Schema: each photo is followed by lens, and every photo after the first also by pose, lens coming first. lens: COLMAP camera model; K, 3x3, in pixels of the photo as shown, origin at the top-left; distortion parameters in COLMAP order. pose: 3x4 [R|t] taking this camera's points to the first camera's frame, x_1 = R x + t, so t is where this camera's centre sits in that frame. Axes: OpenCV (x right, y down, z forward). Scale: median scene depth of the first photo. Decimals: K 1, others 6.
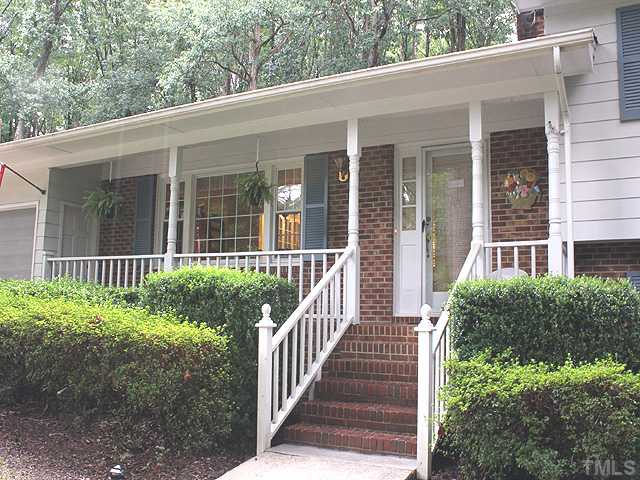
lens RADIAL K [[601.3, 0, 320.0], [0, 601.3, 240.0], [0, 0, 1]] dist [-0.005301, -0.006153]
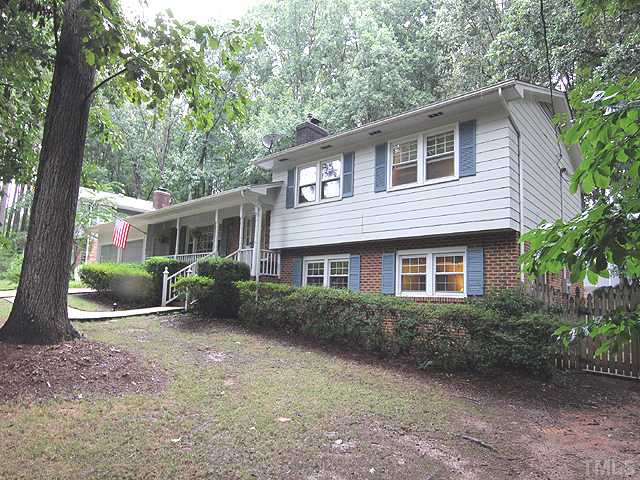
lens RADIAL K [[400.3, 0, 320.0], [0, 400.3, 240.0], [0, 0, 1]] dist [-0.000203, 0.000219]
pose [[0.970622, -0.021143, -0.239677, 0.829728], [0.018303, 0.999734, -0.014068, -0.007085], [0.239911, 0.009268, 0.970751, -0.685511]]
